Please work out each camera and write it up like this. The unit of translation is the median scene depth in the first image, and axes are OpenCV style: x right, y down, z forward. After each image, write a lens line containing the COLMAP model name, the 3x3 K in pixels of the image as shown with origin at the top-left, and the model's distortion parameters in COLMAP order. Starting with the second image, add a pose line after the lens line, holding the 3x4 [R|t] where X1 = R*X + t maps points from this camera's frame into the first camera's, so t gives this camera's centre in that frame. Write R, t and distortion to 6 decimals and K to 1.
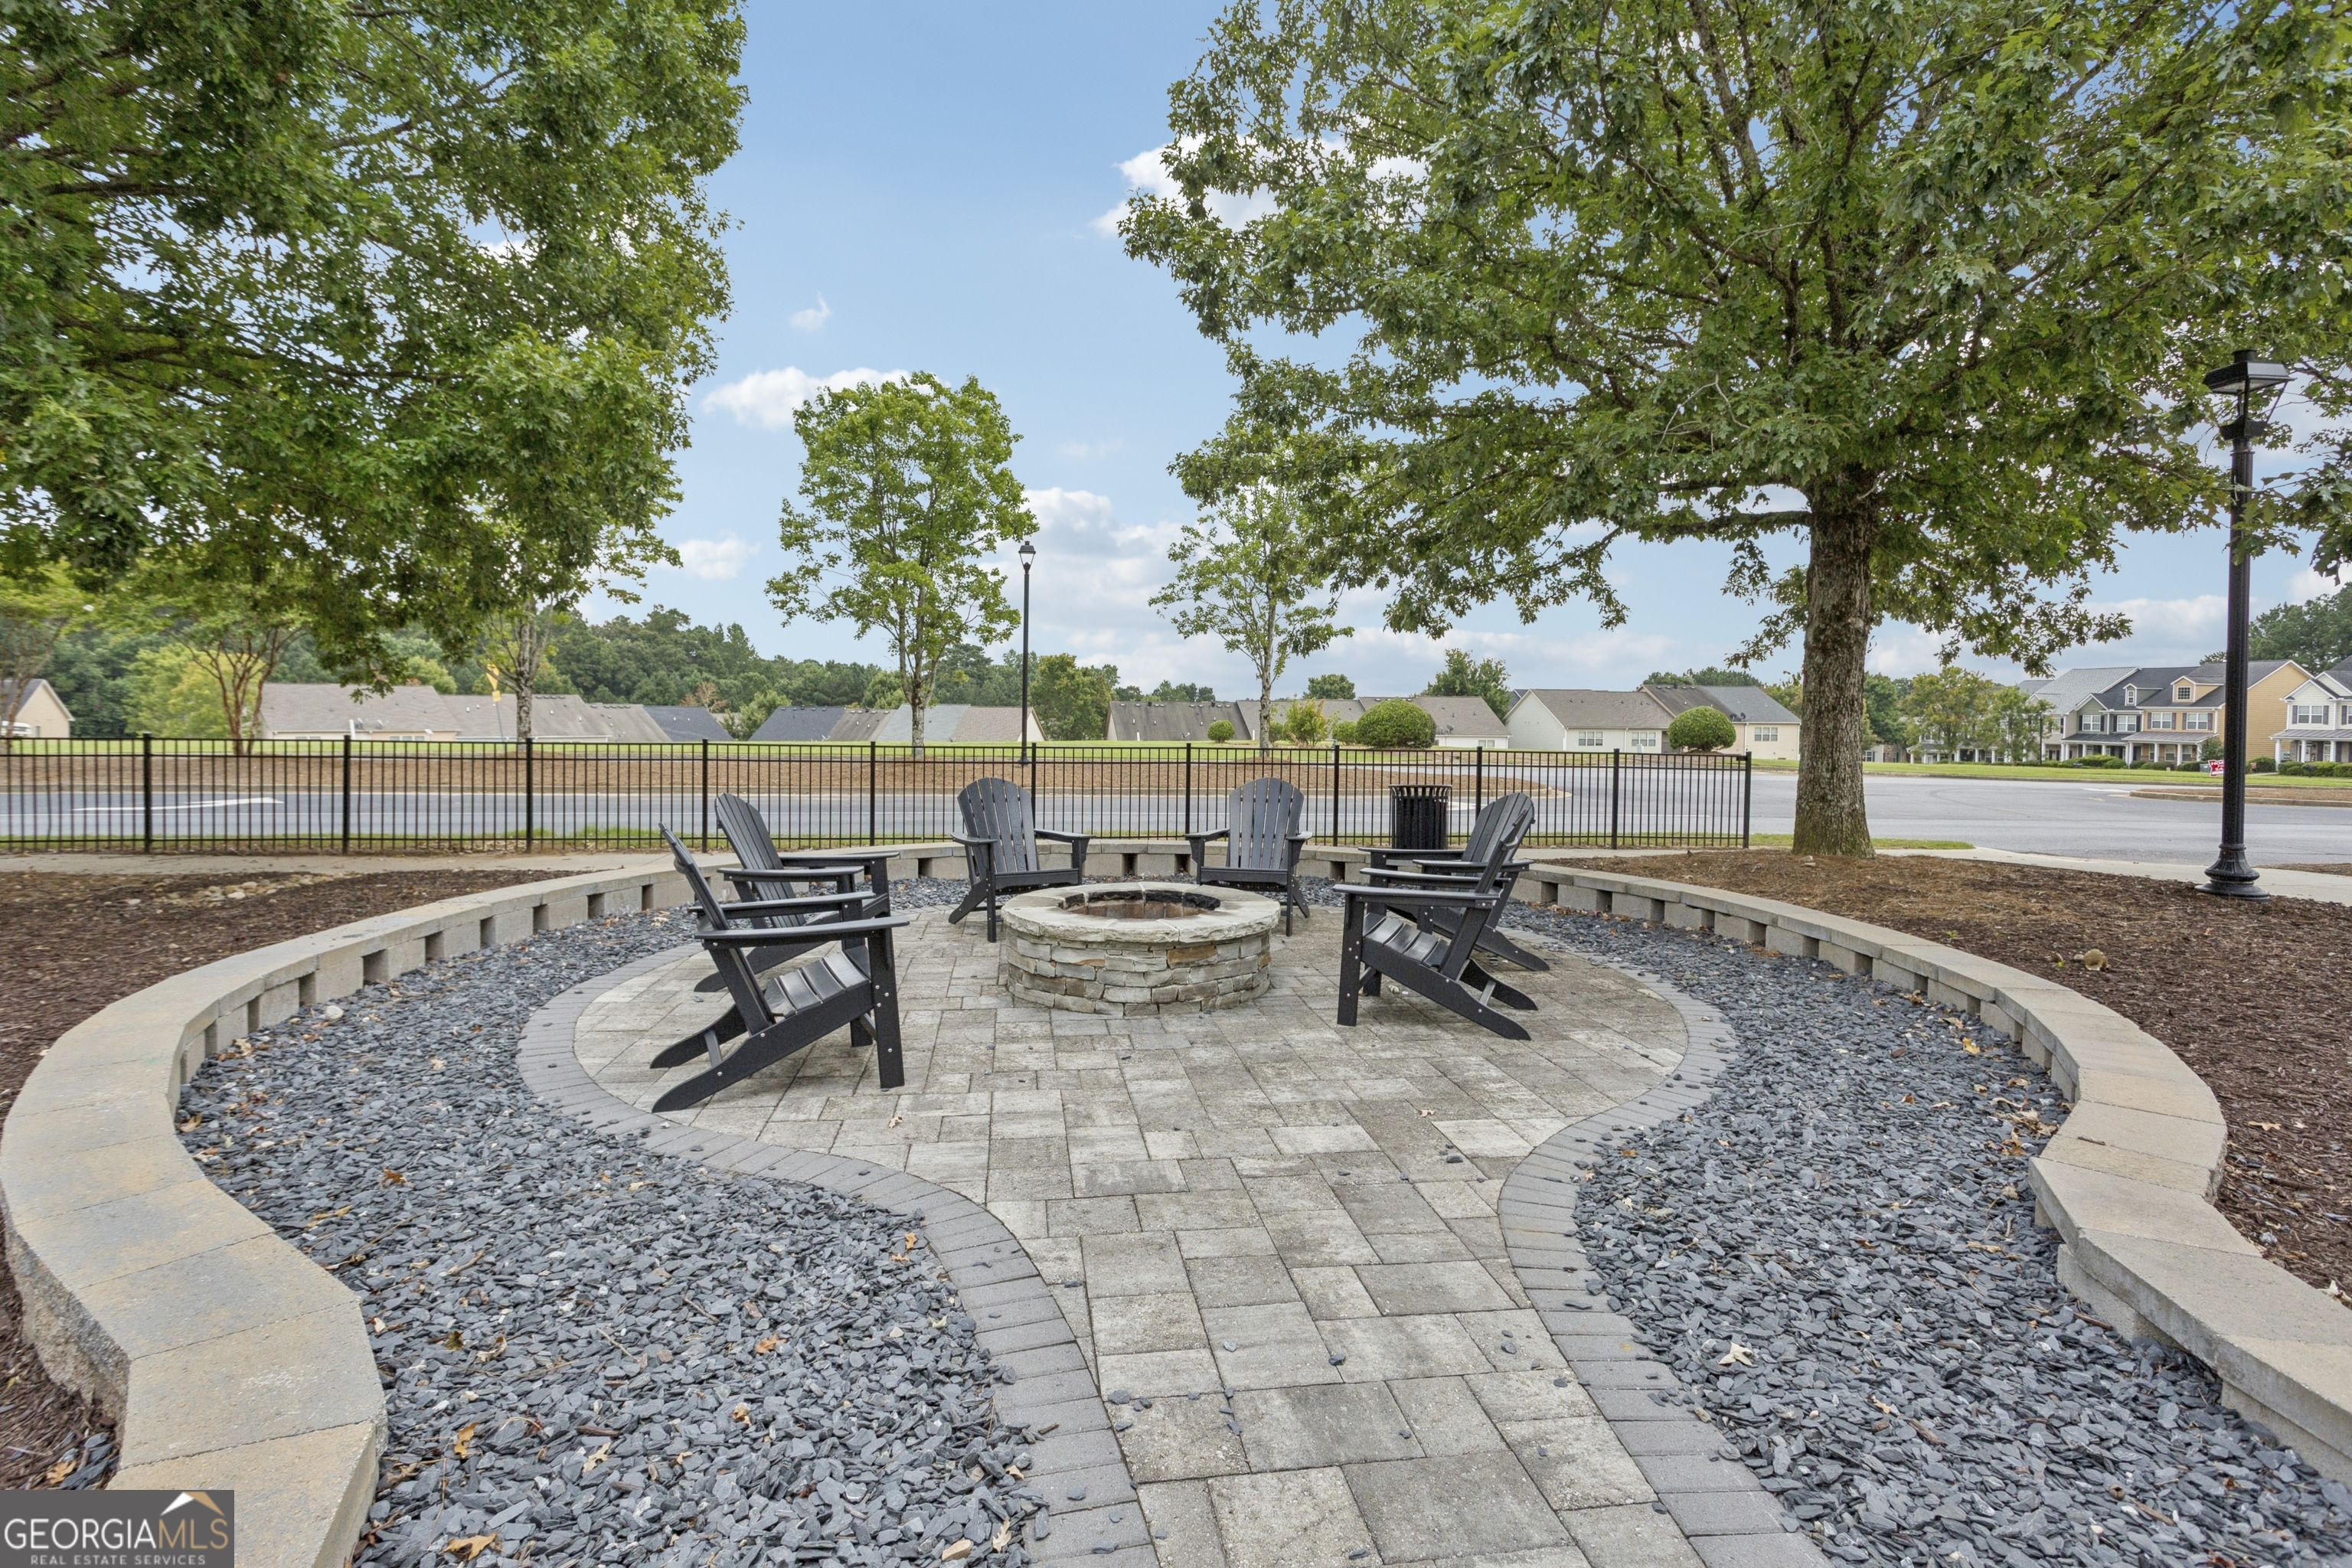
lens RADIAL K [[1133.9, 0, 1159.5], [0, 1133.9, 728.9], [0, 0, 1]] dist [0.005549, 0.000942]
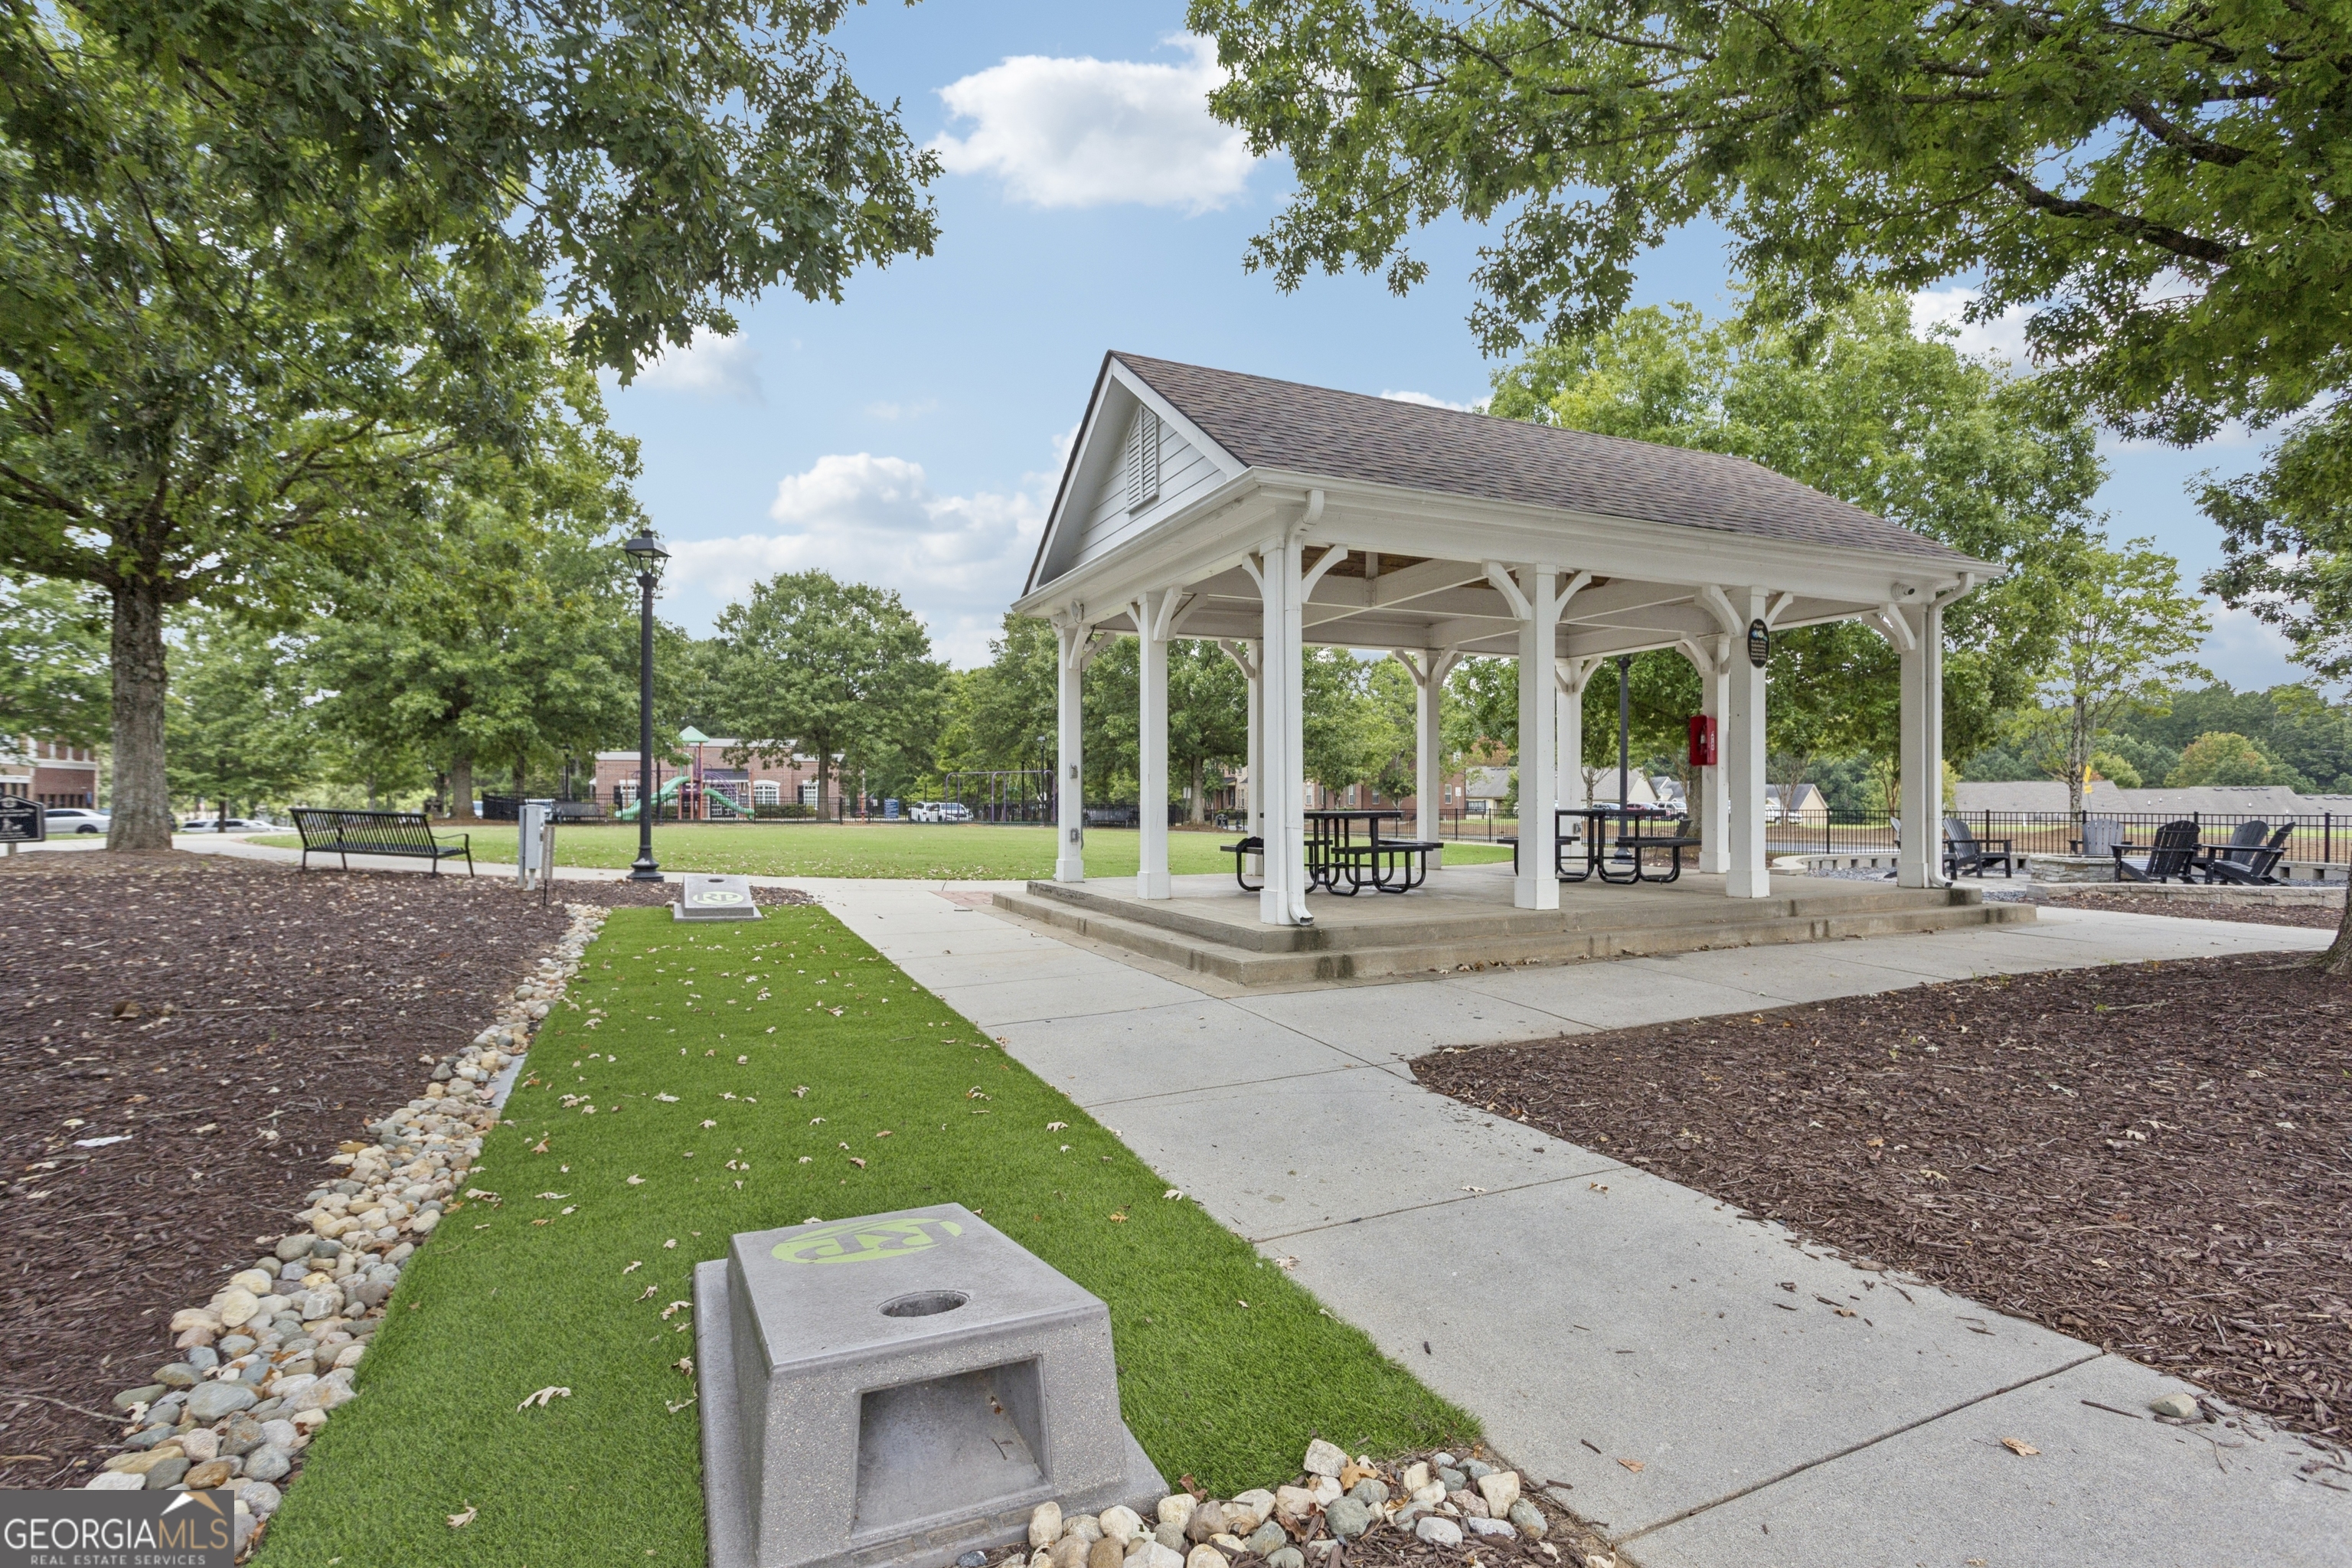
lens RADIAL K [[1125.1, 0, 1167.7], [0, 1125.1, 789.4], [0, 0, 1]] dist [0.000270, 0.000033]
pose [[0.268015, -0.021474, -0.963175, 0.127187], [-0.009539, 0.999643, -0.024941, 0.004478], [0.963368, 0.015872, 0.267714, -0.121521]]
